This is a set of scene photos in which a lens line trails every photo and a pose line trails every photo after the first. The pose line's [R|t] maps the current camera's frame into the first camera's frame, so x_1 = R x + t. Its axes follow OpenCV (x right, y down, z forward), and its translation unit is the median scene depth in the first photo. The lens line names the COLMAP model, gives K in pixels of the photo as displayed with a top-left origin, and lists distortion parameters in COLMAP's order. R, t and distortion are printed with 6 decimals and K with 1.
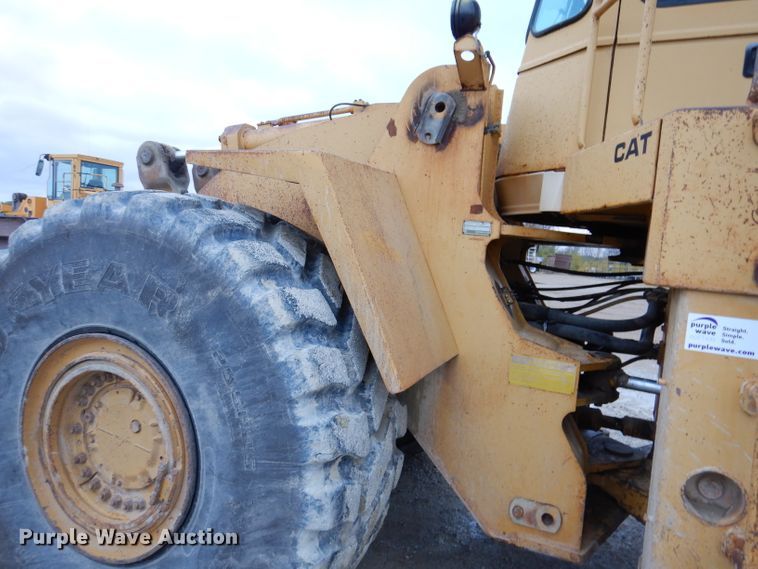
lens RADIAL K [[542.6, 0, 376.2], [0, 542.6, 284.6], [0, 0, 1]] dist [0.018782, -0.005991]
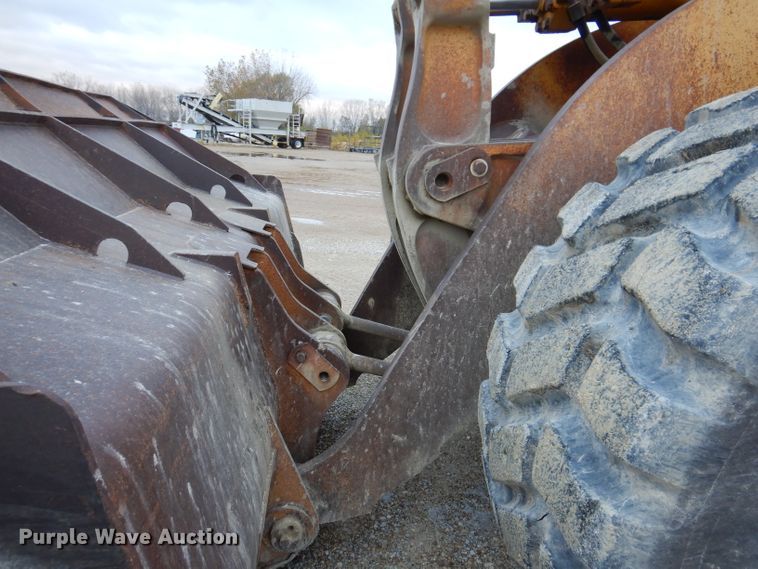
lens RADIAL K [[542.6, 0, 376.4], [0, 542.6, 285.6], [0, 0, 1]] dist [0.018782, -0.005991]
pose [[0.888026, -0.126524, 0.442043, -1.226722], [0.023746, 0.972731, 0.230717, -0.090609], [-0.459180, -0.194386, 0.866815, 0.861292]]
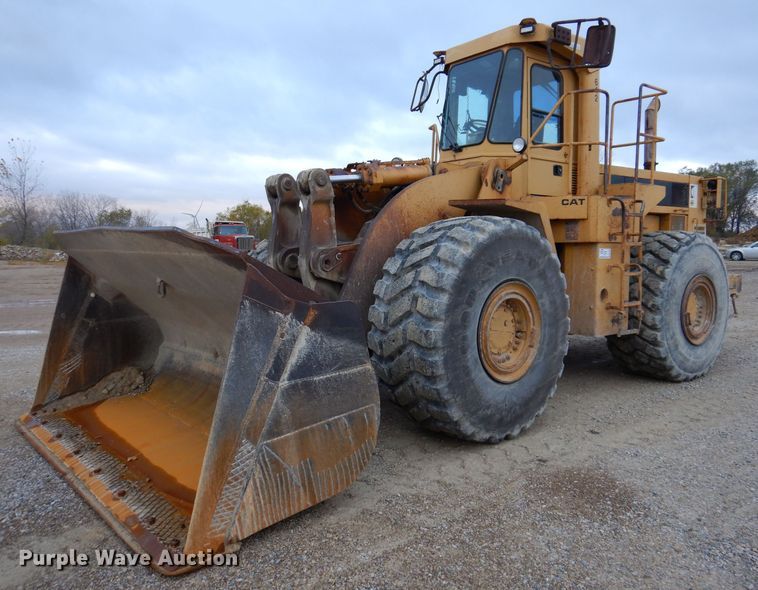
lens RADIAL K [[613.1, 0, 377.8], [0, 613.1, 287.6], [0, 0, 1]] dist [0.030628, -0.004088]
pose [[0.445093, -0.130401, 0.885939, -2.847312], [0.090035, 0.990844, 0.100609, -0.181511], [-0.890947, 0.034986, 0.452758, 0.319485]]
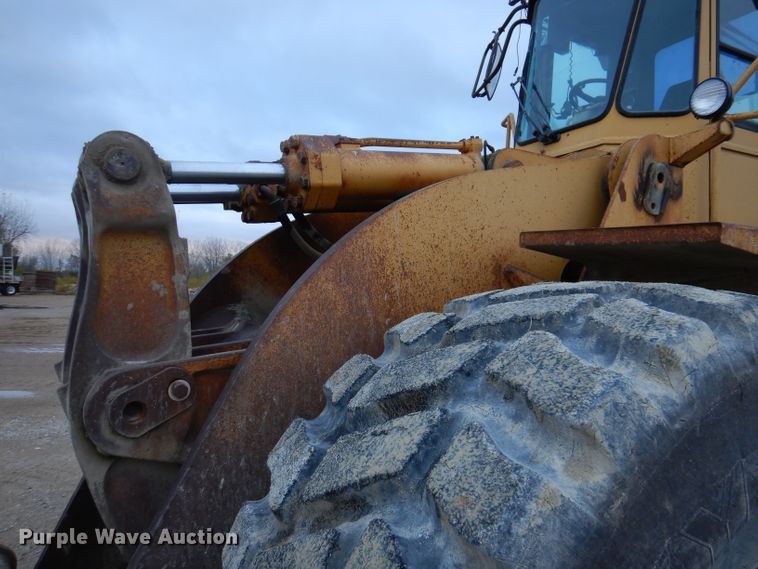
lens RADIAL K [[542.6, 0, 376.4], [0, 542.6, 287.4], [0, 0, 1]] dist [0.018782, -0.005991]
pose [[0.601105, -0.059025, 0.796987, -1.082063], [0.072076, 0.997209, 0.019491, -0.208435], [-0.795913, 0.045727, 0.603681, 0.919499]]
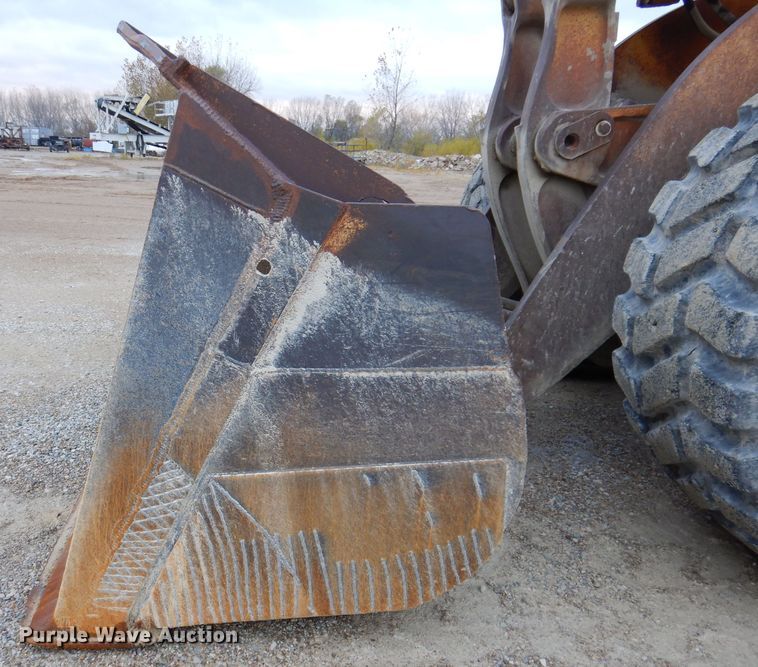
lens RADIAL K [[692.2, 0, 271.6], [0, 692.2, 365.3], [0, 0, 1]] dist [0.014535, 0.000000]
pose [[0.920882, -0.148750, 0.360346, -1.819517], [0.051599, 0.962717, 0.265545, -0.016620], [-0.386411, -0.225943, 0.894224, 0.525500]]
